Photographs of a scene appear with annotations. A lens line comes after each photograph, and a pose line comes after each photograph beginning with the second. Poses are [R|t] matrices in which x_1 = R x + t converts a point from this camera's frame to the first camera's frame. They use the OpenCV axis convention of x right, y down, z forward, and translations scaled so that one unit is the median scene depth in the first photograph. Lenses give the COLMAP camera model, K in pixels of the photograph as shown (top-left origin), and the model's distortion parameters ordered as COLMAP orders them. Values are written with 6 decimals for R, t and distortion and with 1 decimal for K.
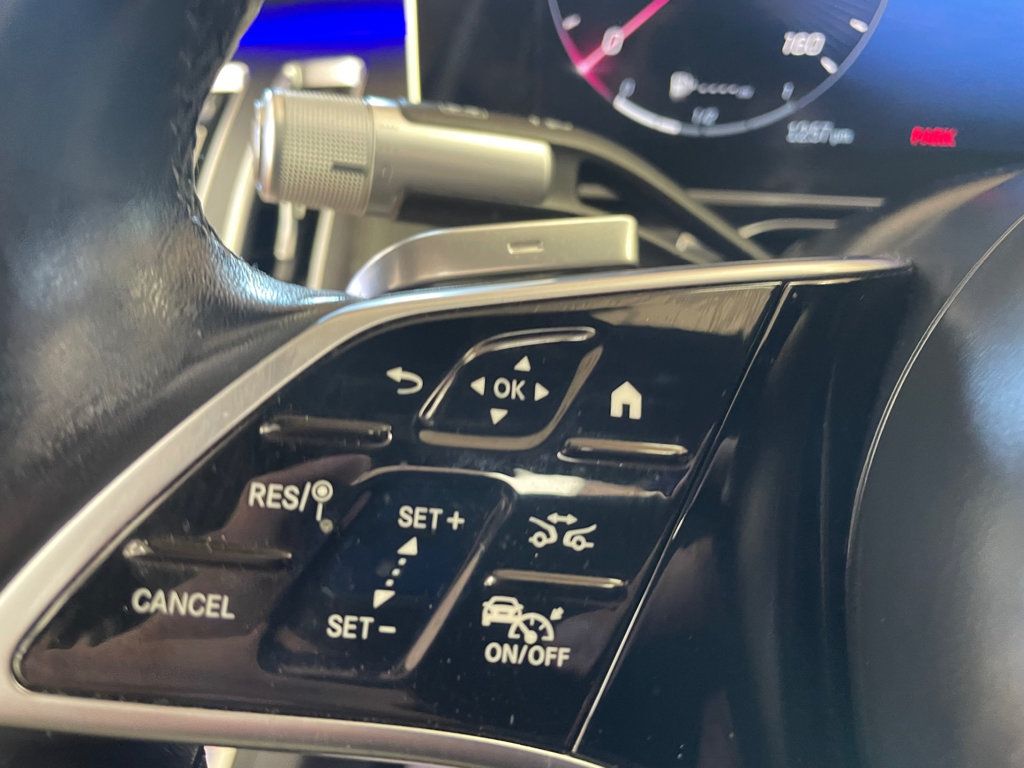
lens RADIAL K [[792.7, 0, 512.0], [0, 792.7, 384.0], [0, 0, 1]] dist [0.119416, -0.166669]
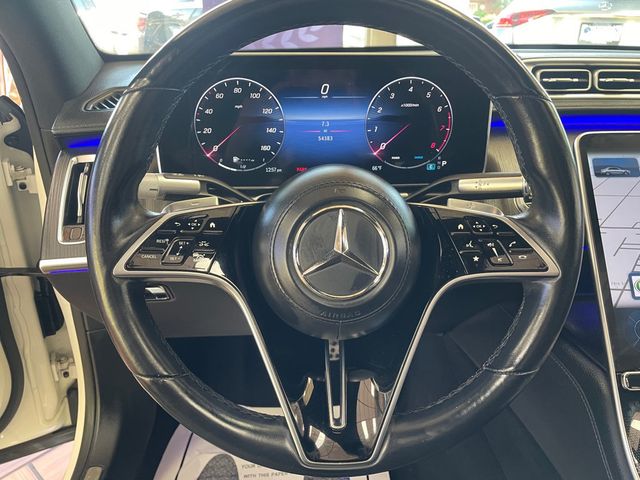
lens RADIAL K [[495.5, 0, 320.0], [0, 495.5, 240.0], [0, 0, 1]] dist [0.119416, -0.166669]
pose [[0.966852, -0.091757, 0.238280, 0.006474], [0.114519, 0.989907, -0.083479, 0.410387], [-0.228216, 0.108000, 0.967602, -2.216761]]
